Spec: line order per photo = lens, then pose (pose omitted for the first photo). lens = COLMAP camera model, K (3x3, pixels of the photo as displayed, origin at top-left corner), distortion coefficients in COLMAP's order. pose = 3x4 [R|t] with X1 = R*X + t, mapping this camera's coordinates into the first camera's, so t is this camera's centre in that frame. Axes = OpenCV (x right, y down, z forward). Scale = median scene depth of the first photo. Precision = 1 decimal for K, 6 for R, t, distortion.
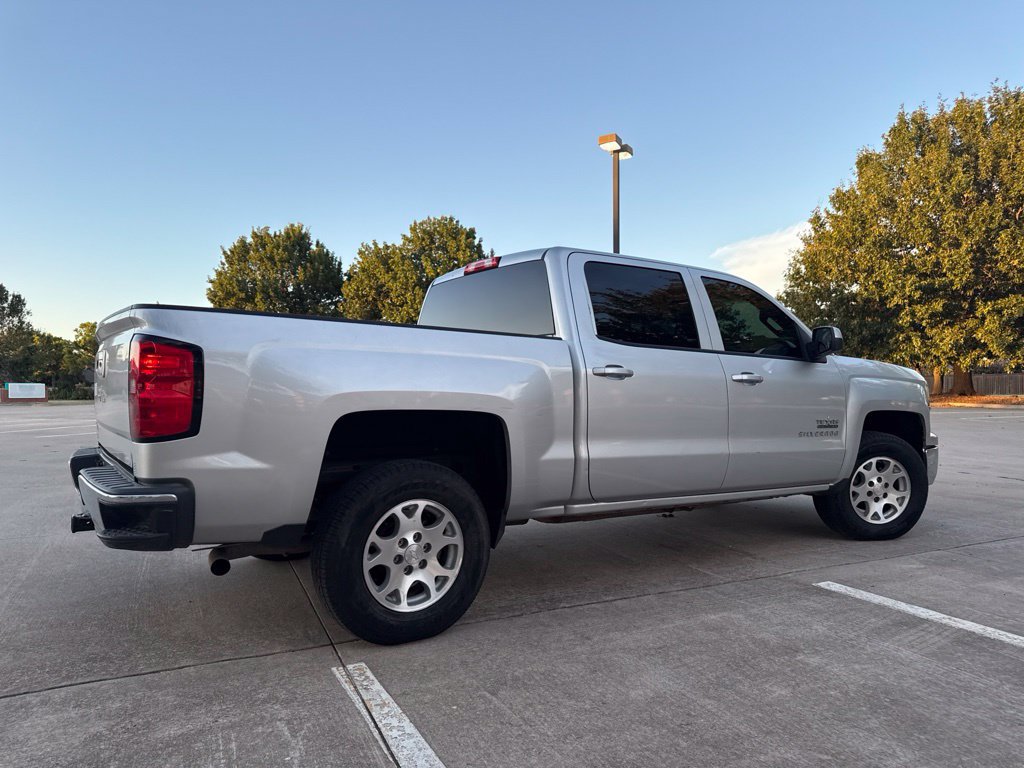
lens RADIAL K [[724.5, 0, 507.9], [0, 724.5, 382.5], [0, 0, 1]] dist [0.018015, -0.017831]
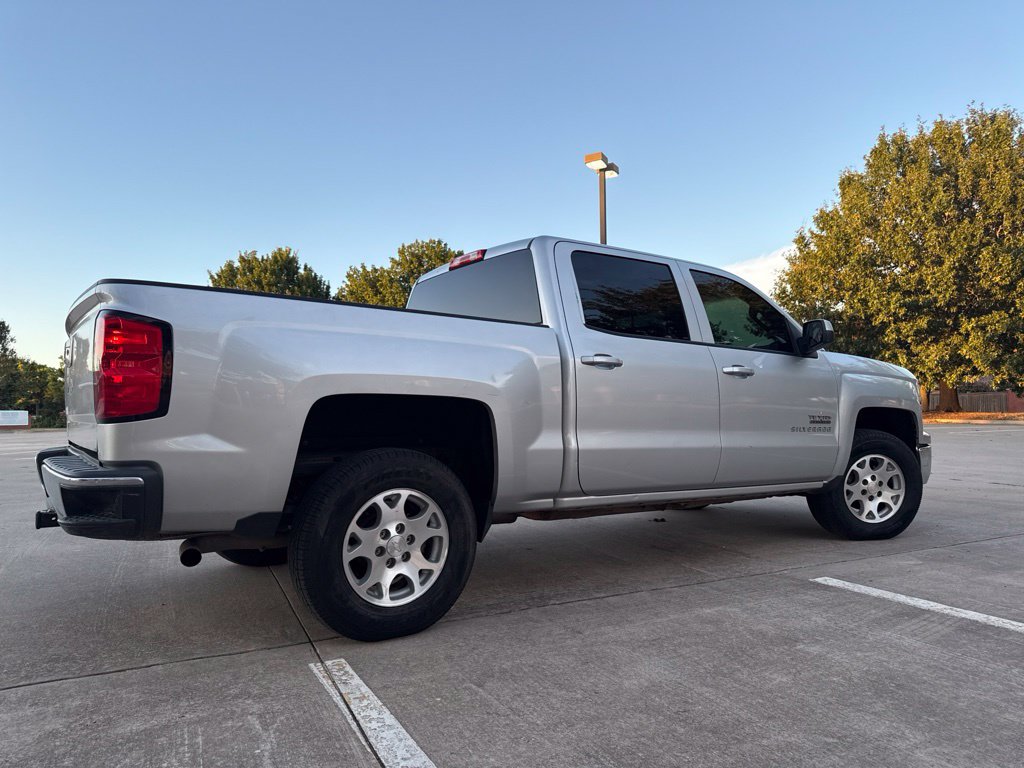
lens RADIAL K [[723.9, 0, 509.7], [0, 723.9, 385.2], [0, 0, 1]] dist [0.019304, -0.018542]
pose [[0.999818, -0.008884, 0.016883, 0.004260], [0.009400, 0.999484, -0.030724, 0.043873], [-0.016602, 0.030877, 0.999385, 0.027676]]
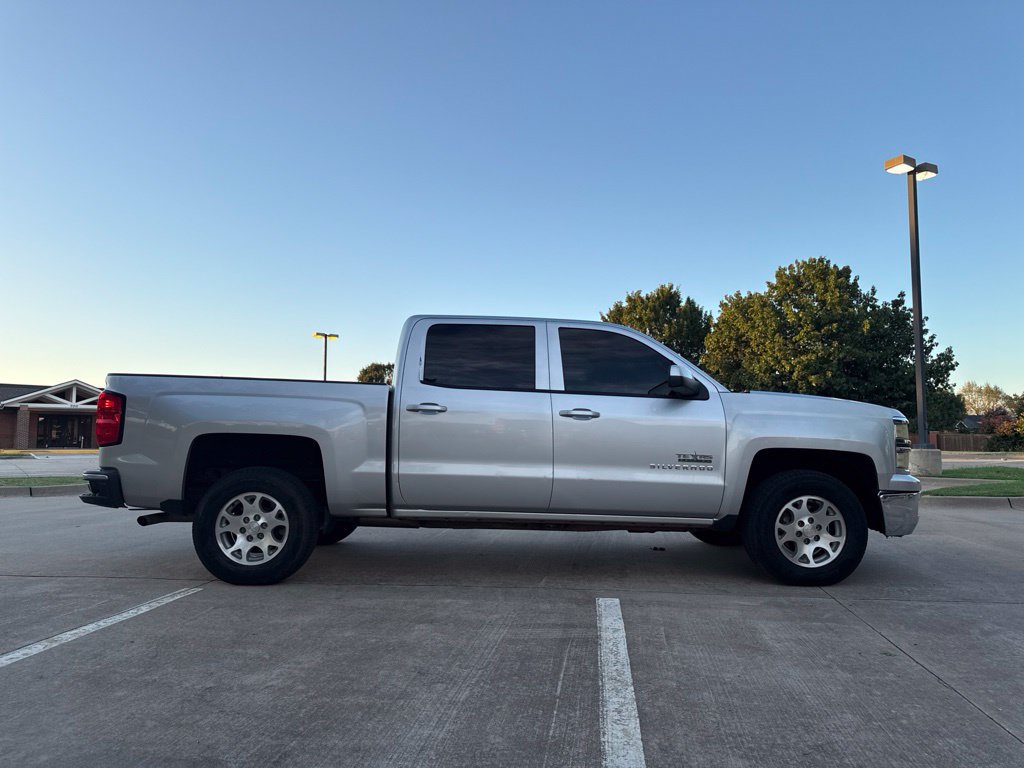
lens RADIAL K [[711.2, 0, 499.4], [0, 711.2, 383.1], [0, 0, 1]] dist [0.004729, -0.004565]
pose [[0.830199, -0.039447, -0.556069, 0.907604], [-0.000873, 0.997400, -0.072057, 0.031153], [0.557466, 0.060307, 0.828006, 0.022557]]
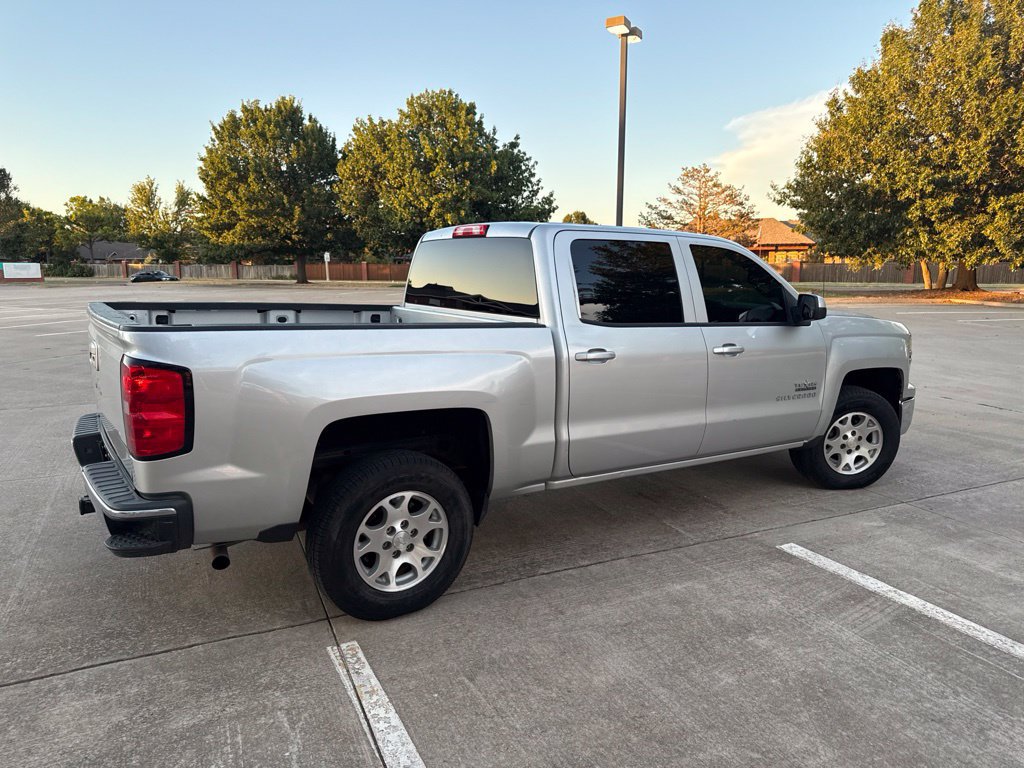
lens RADIAL K [[725.7, 0, 512.0], [0, 725.7, 384.0], [0, 0, 1]] dist [0.022574, -0.024846]
pose [[0.999930, 0.010921, 0.004616, 0.021495], [-0.011546, 0.985423, 0.169729, -0.139137], [-0.002695, -0.169770, 0.985480, -0.018705]]
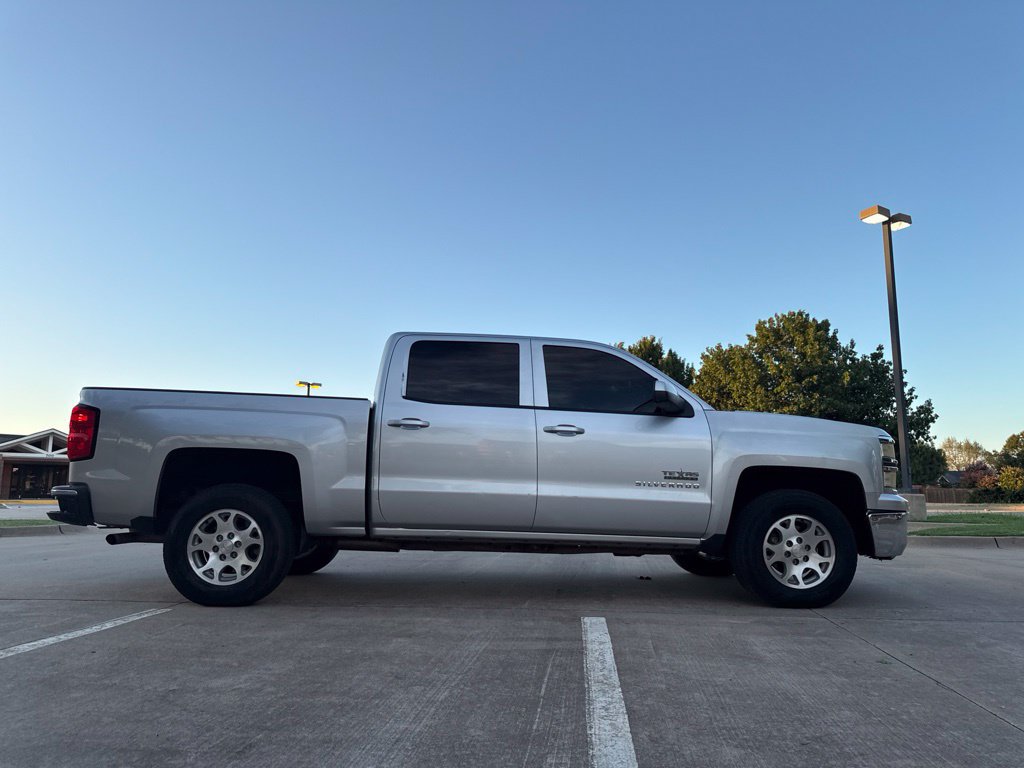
lens RADIAL K [[712.0, 0, 494.8], [0, 712.0, 386.1], [0, 0, 1]] dist [0.003690, -0.003991]
pose [[0.839939, -0.073307, -0.537707, 0.896466], [-0.005817, 0.989561, -0.143997, 0.093921], [0.542650, 0.124076, 0.830744, 0.039519]]
